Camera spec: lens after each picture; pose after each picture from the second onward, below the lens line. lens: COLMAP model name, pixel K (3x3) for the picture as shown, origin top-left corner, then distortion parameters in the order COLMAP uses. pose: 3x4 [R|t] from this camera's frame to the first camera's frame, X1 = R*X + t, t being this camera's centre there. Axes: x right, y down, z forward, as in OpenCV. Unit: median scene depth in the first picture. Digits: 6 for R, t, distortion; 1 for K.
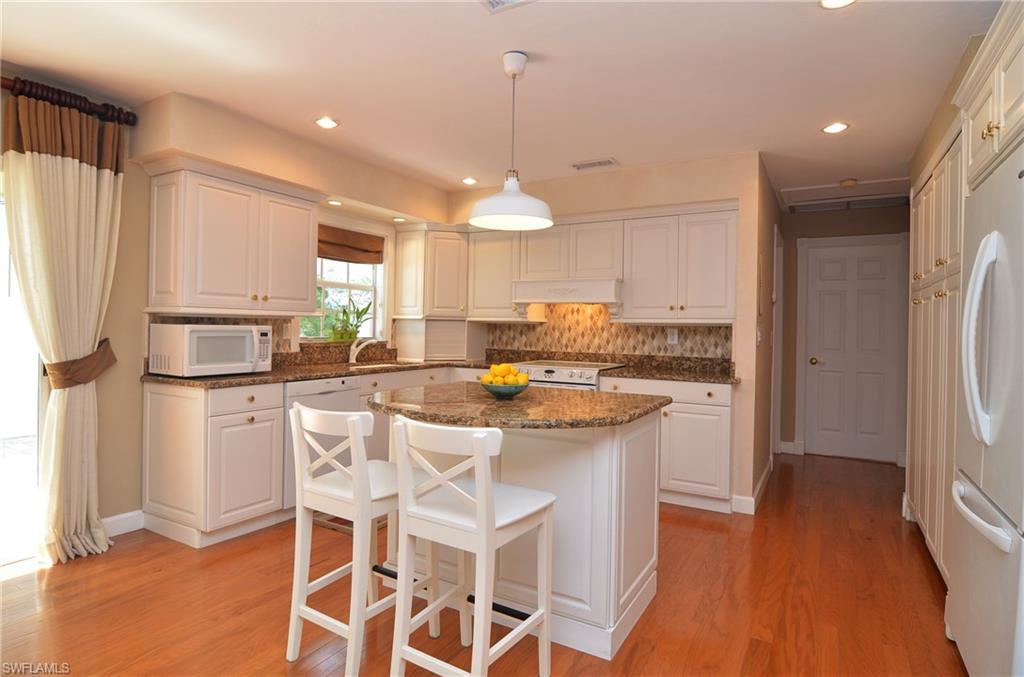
lens RADIAL K [[552.6, 0, 510.8], [0, 552.6, 333.7], [0, 0, 1]] dist [-0.015042, -0.004014]
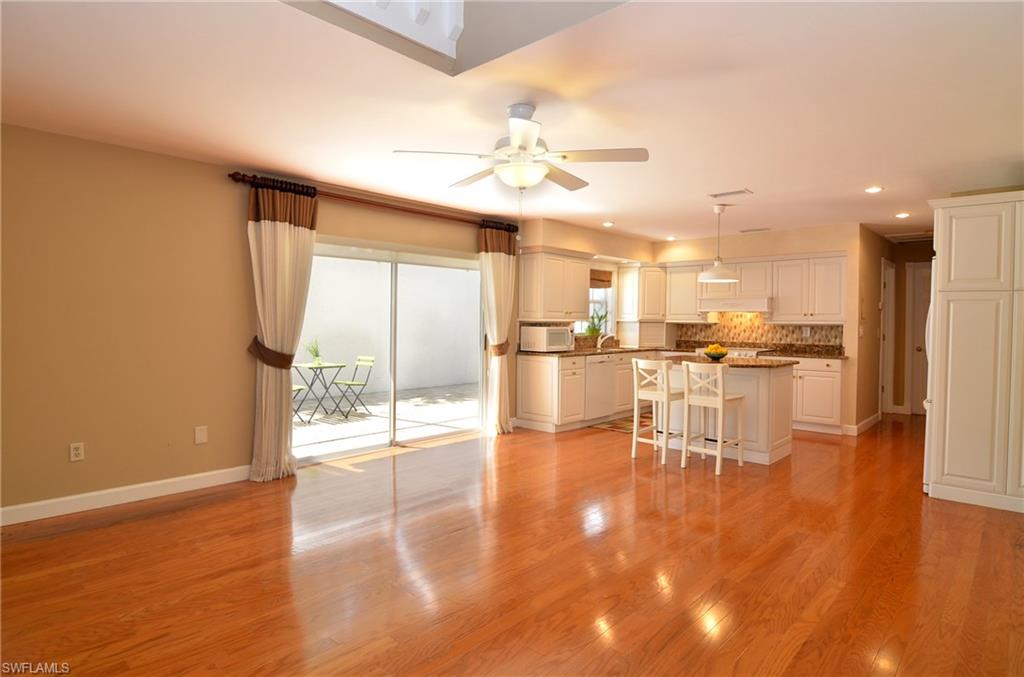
lens RADIAL K [[552.6, 0, 491.0], [0, 552.6, 327.2], [0, 0, 1]] dist [-0.015042, -0.004014]
pose [[0.964375, -0.004441, -0.264502, -0.164513], [0.003345, 0.999984, -0.004592, -0.004338], [0.264519, 0.003544, 0.964374, -0.767460]]
